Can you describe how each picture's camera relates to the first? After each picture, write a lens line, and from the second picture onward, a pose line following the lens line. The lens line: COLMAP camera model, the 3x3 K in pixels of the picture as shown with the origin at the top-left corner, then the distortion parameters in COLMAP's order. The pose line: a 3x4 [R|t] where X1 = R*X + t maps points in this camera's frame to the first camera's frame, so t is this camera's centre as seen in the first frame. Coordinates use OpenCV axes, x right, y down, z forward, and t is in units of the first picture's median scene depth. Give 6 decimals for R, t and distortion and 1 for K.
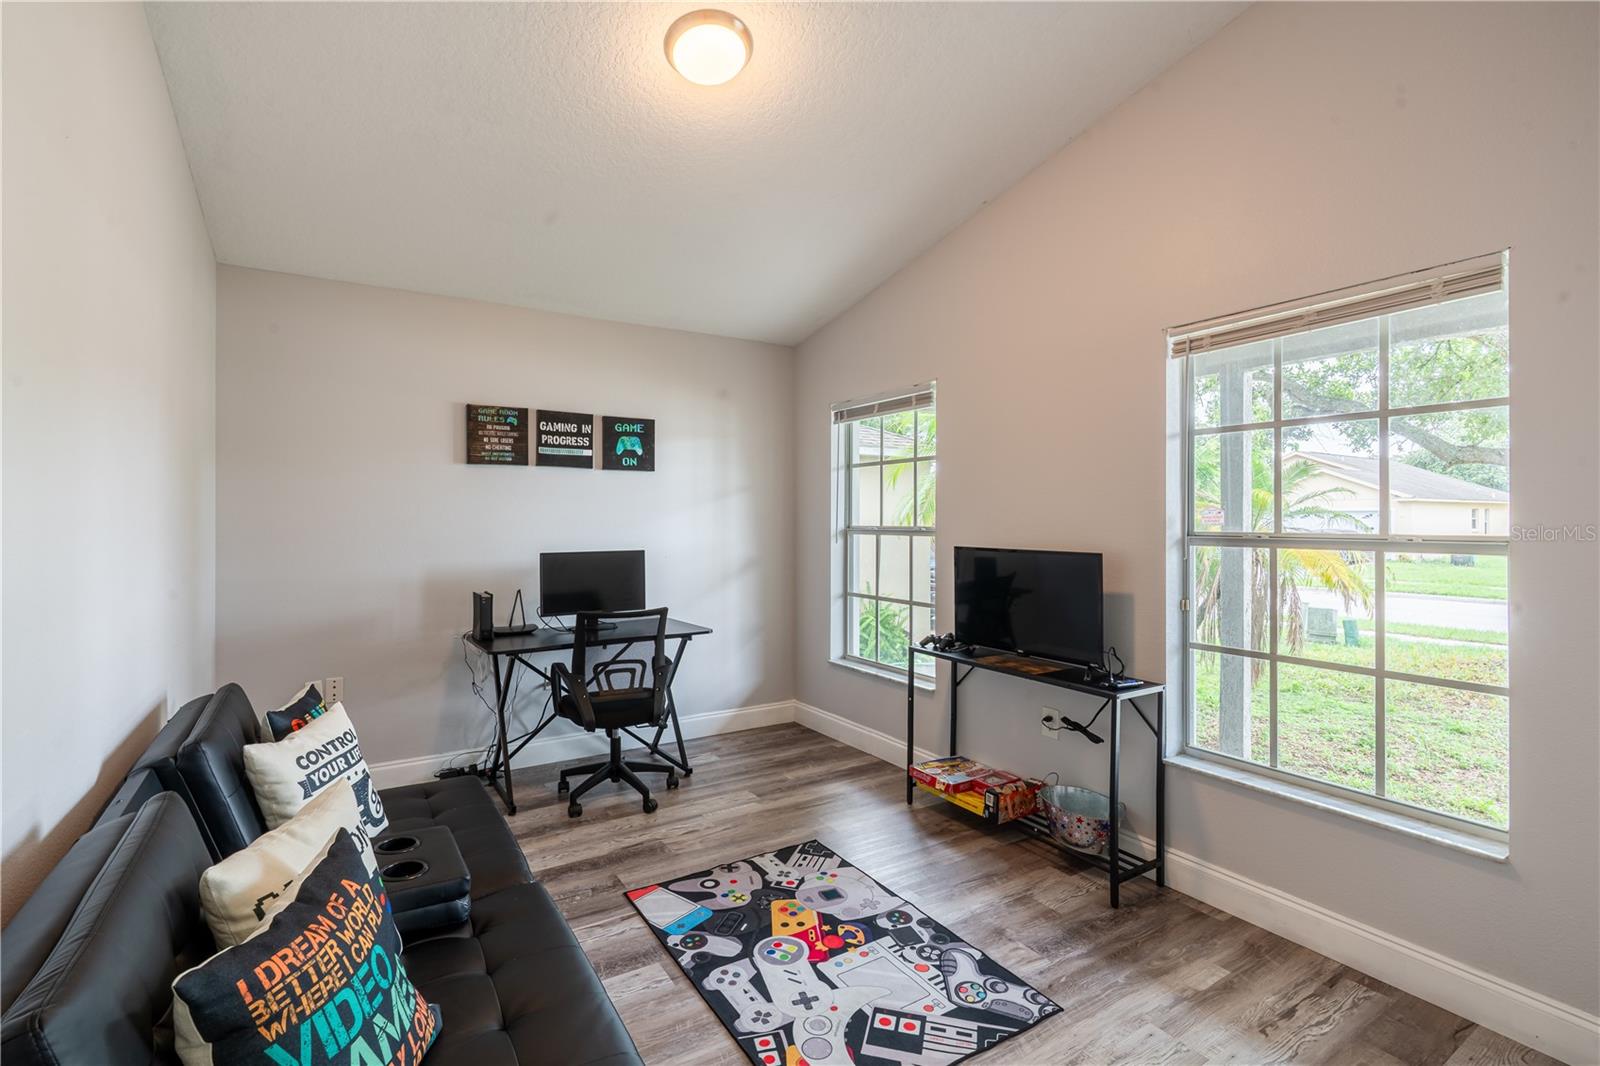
lens RADIAL K [[717.1, 0, 794.8], [0, 717.1, 523.2], [0, 0, 1]] dist [-0.011998, 0.005293]
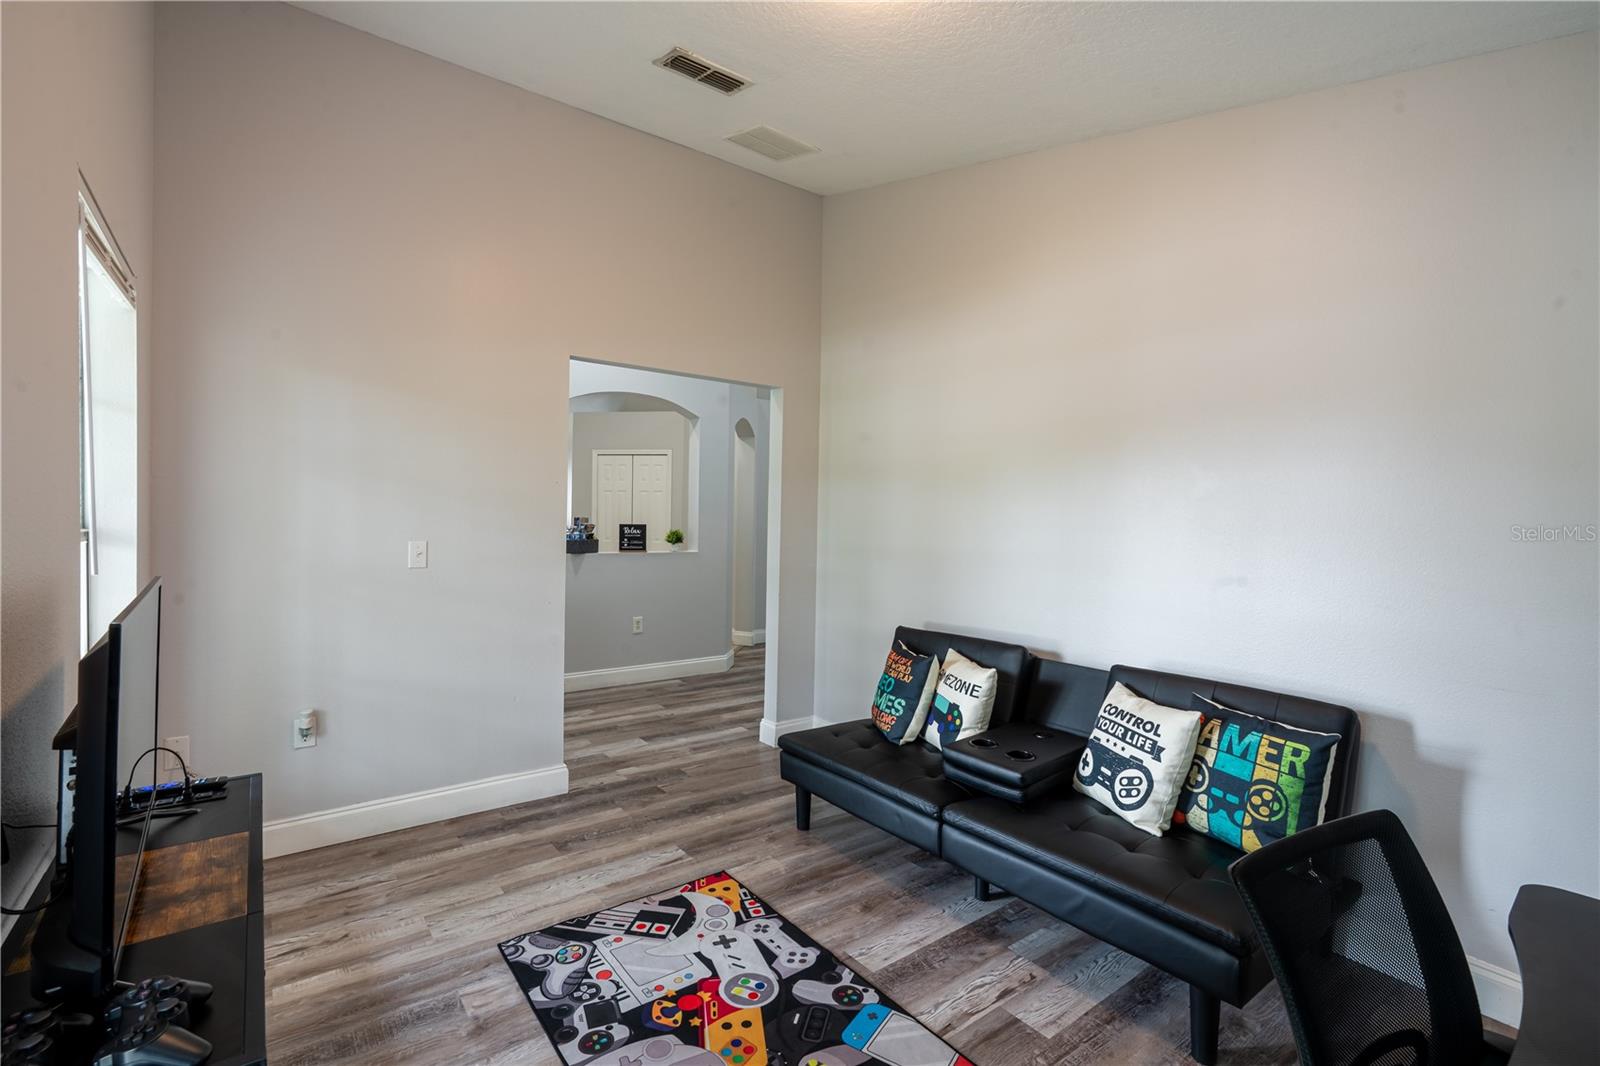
lens RADIAL K [[717.1, 0, 800.0], [0, 717.1, 522.7], [0, 0, 1]] dist [-0.011998, 0.005293]
pose [[-0.995630, -0.017735, -0.091683, 0.011165], [-0.019645, 0.999608, 0.019971, -0.023178], [0.091293, 0.021685, -0.995588, 1.983143]]
